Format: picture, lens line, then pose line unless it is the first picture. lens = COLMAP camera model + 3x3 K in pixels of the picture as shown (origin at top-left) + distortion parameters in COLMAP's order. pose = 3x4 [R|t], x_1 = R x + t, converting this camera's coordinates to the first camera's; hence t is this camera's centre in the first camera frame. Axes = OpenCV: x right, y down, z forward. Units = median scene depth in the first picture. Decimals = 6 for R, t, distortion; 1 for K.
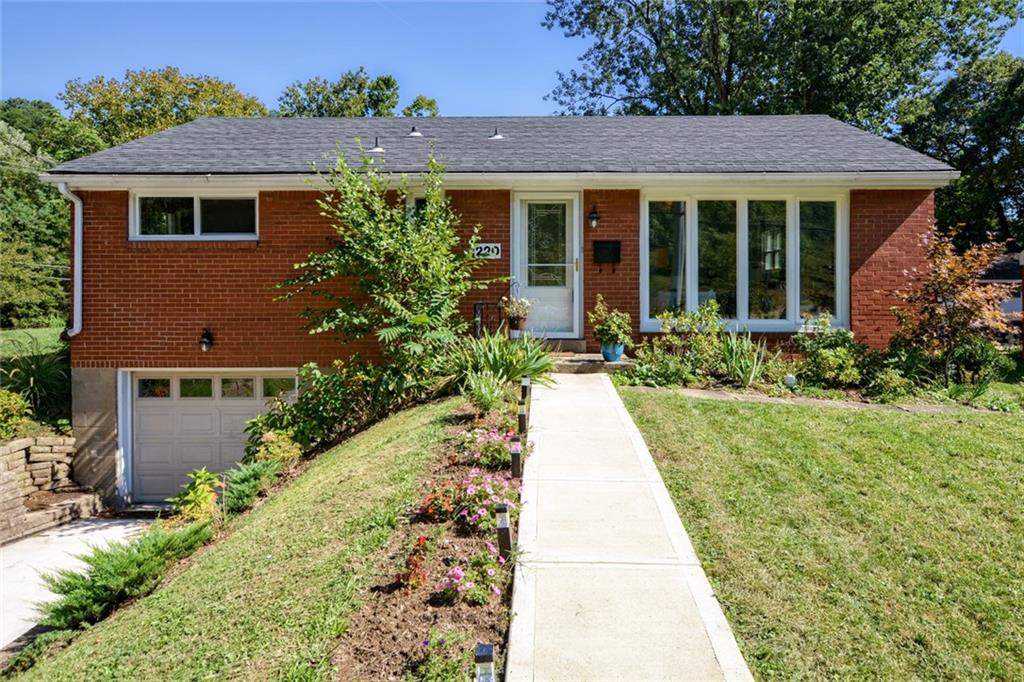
lens RADIAL K [[665.0, 0, 516.5], [0, 665.0, 306.8], [0, 0, 1]] dist [-0.003425, 0.002014]
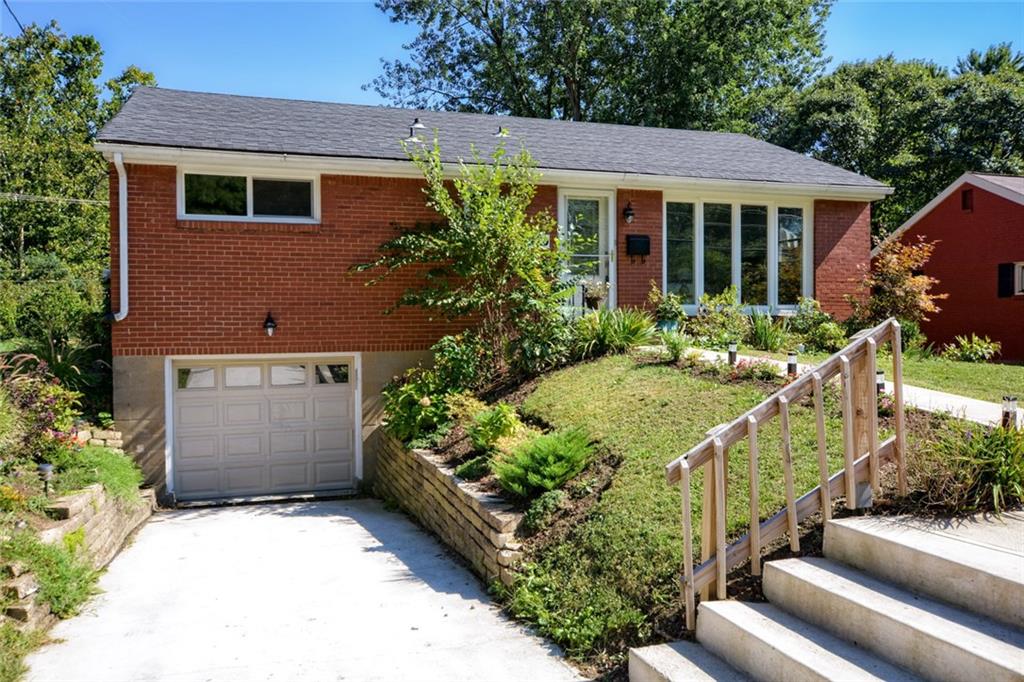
lens RADIAL K [[767.7, 0, 509.9], [0, 767.7, 342.9], [0, 0, 1]] dist [0.000858, 0.007784]
pose [[0.951045, -0.013462, 0.308759, -0.475207], [0.009659, 0.999858, 0.013842, 0.063998], [-0.308901, -0.010182, 0.951040, -0.176768]]
